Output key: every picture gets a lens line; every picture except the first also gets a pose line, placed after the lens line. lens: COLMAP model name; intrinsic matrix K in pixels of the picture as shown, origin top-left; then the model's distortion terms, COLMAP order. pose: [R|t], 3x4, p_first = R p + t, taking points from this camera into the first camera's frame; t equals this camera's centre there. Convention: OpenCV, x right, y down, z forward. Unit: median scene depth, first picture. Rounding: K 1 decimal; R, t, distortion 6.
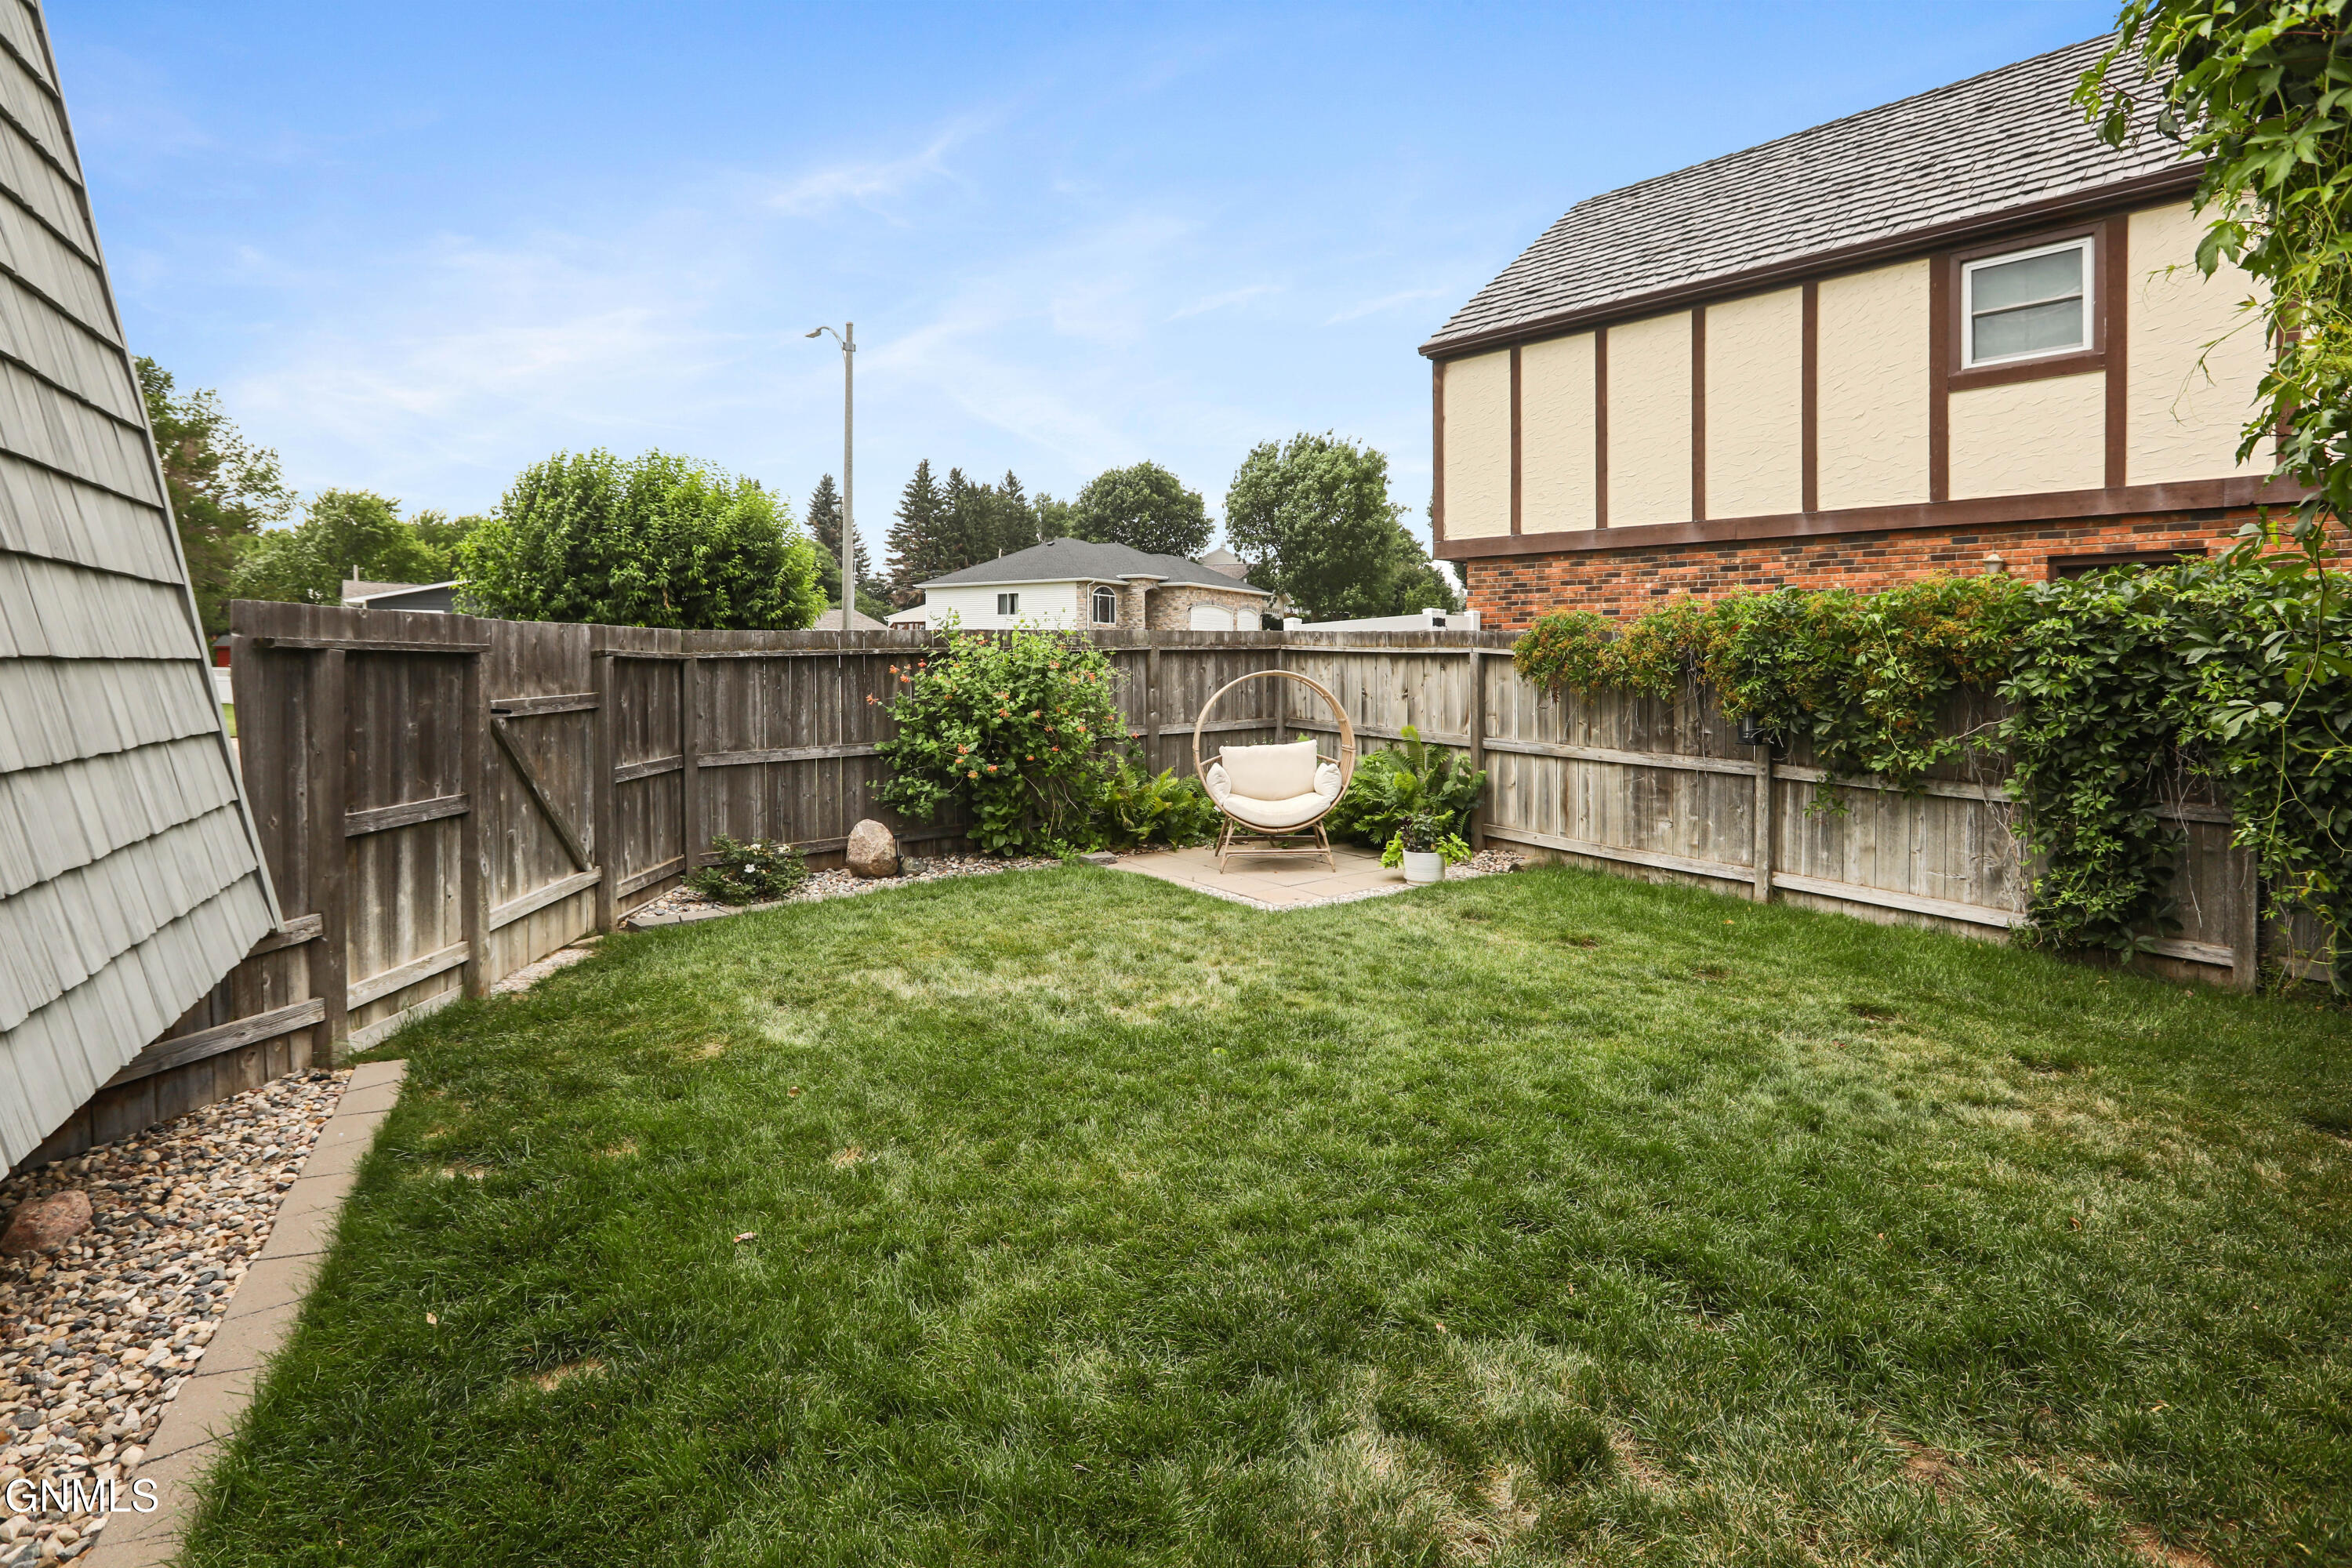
lens RADIAL K [[1088.5, 0, 1183.6], [0, 1088.5, 687.1], [0, 0, 1]] dist [-0.000082, 0.000084]
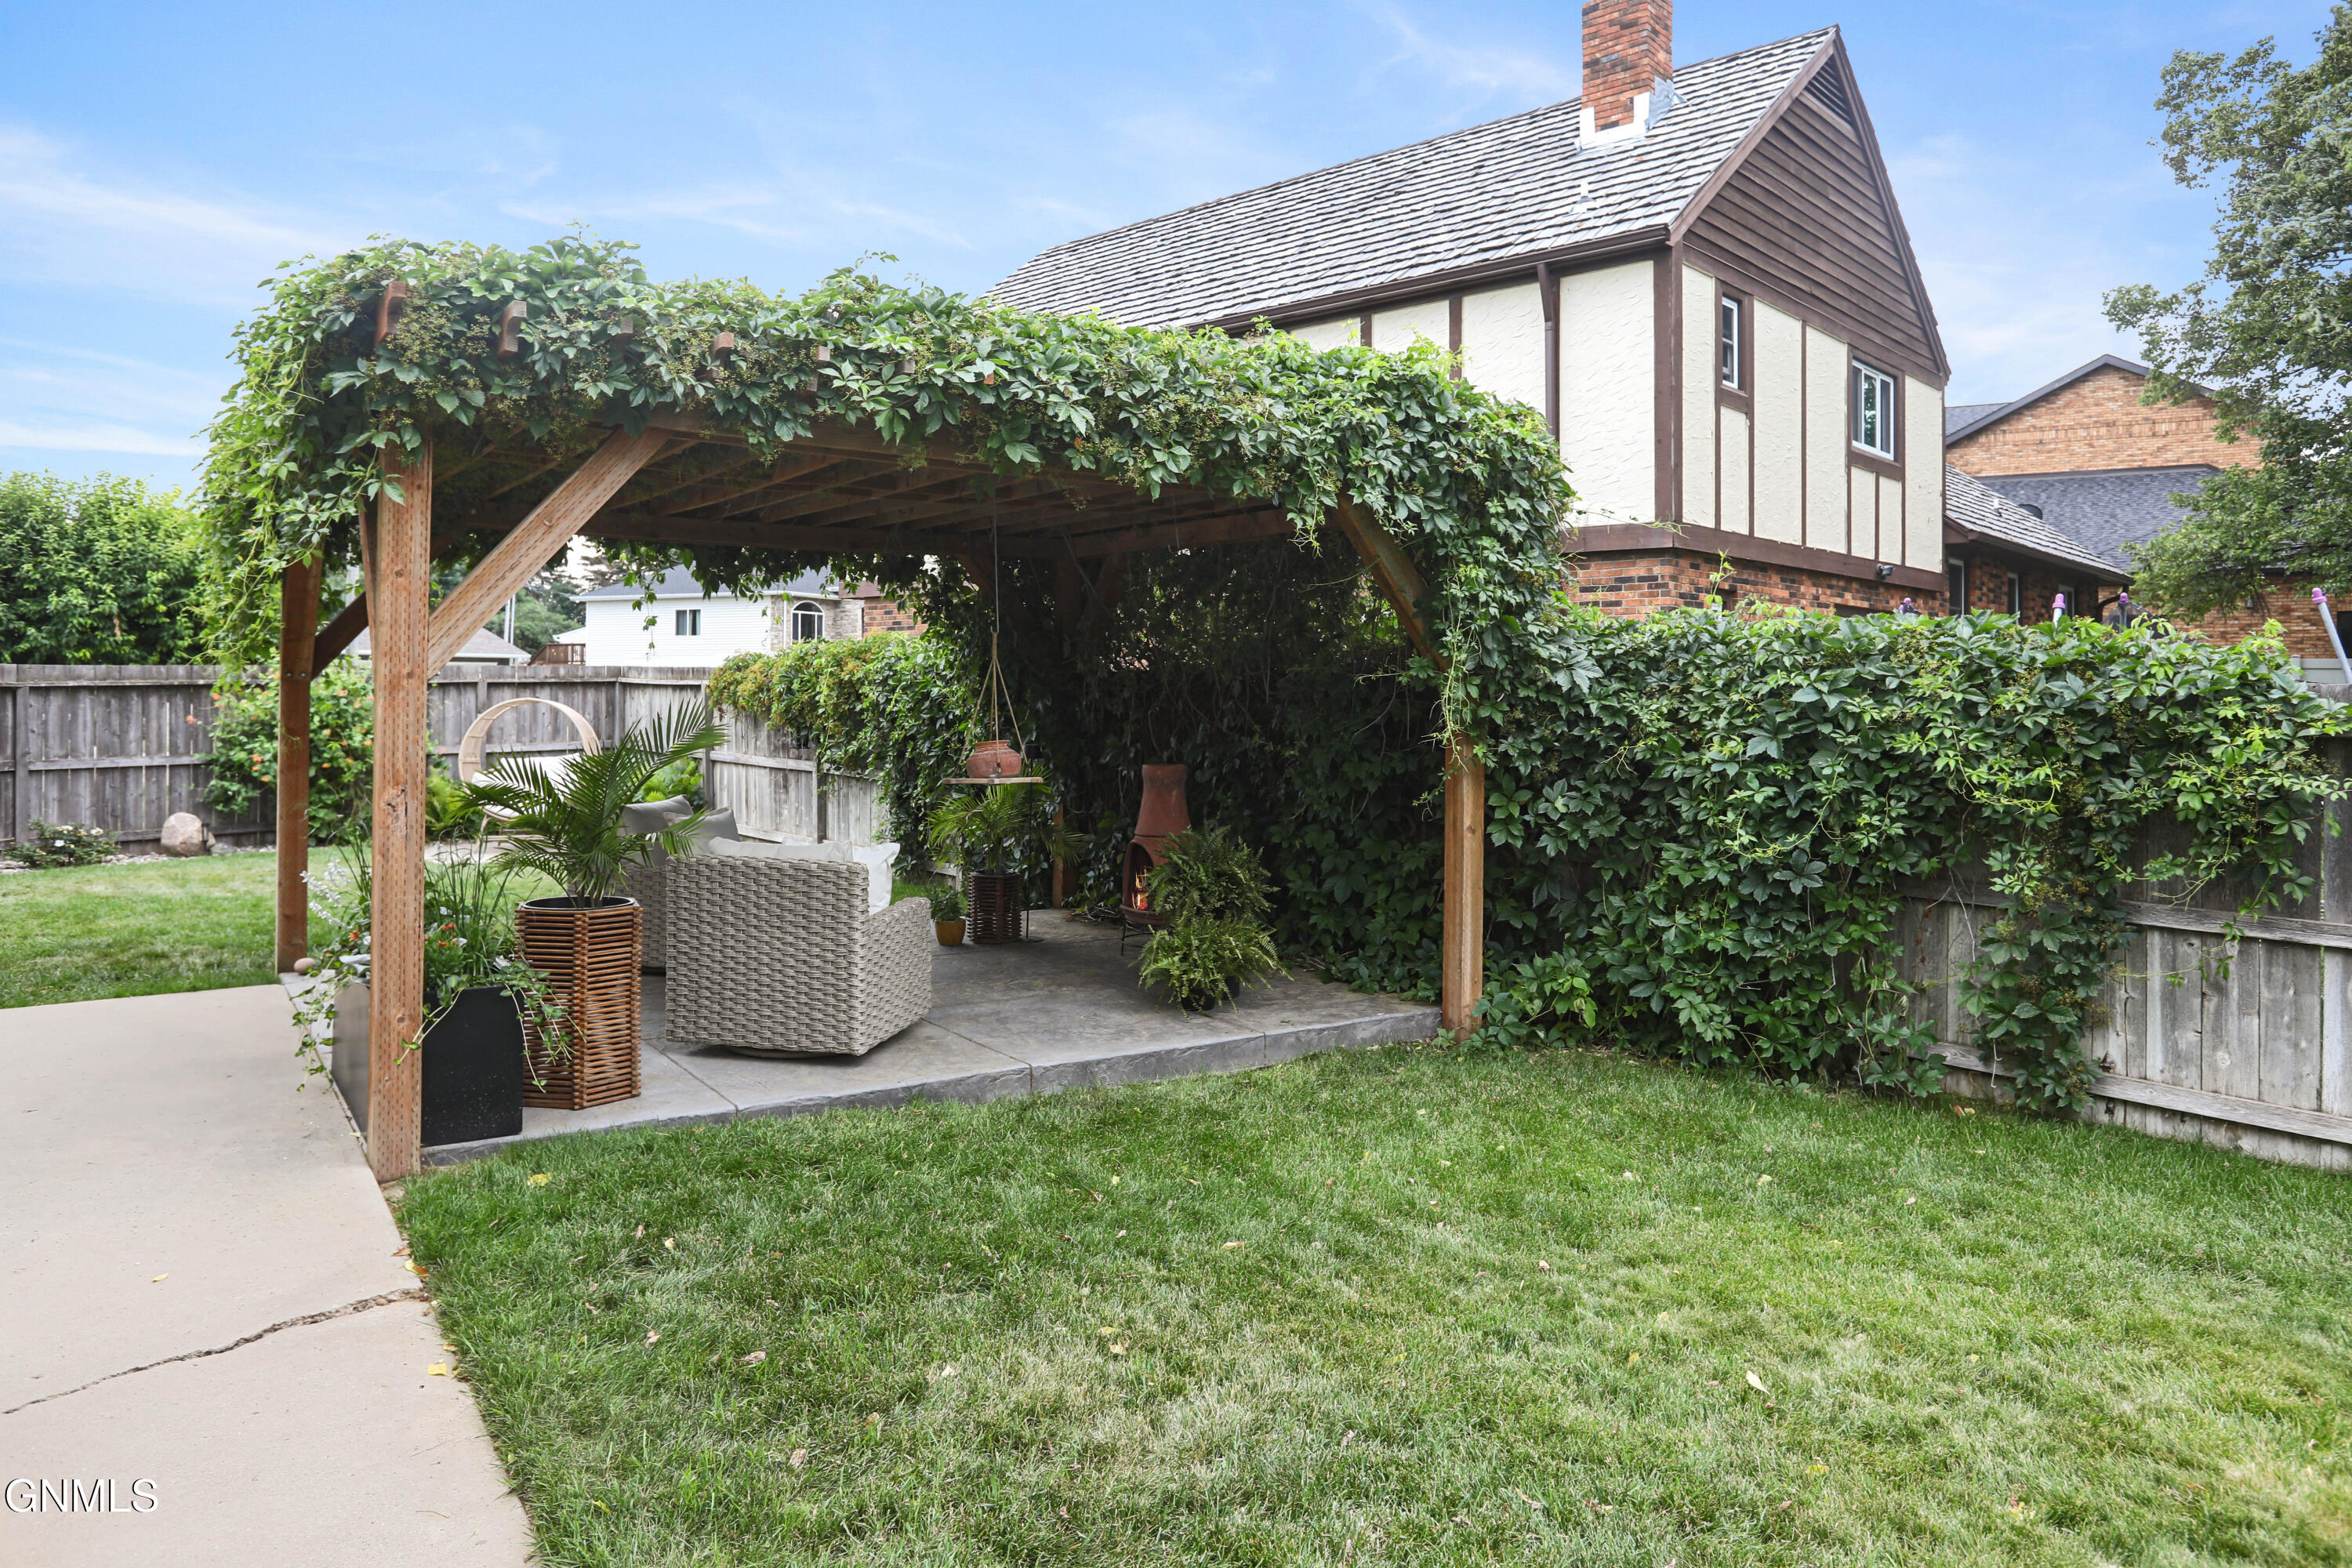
lens RADIAL K [[1471.8, 0, 1178.1], [0, 1471.8, 713.9], [0, 0, 1]] dist [-0.001353, 0.050211]
pose [[0.995366, 0.003261, 0.096101, 0.745985], [-0.002142, 0.999929, -0.011745, 0.024220], [-0.096132, 0.011485, 0.995302, -0.907576]]
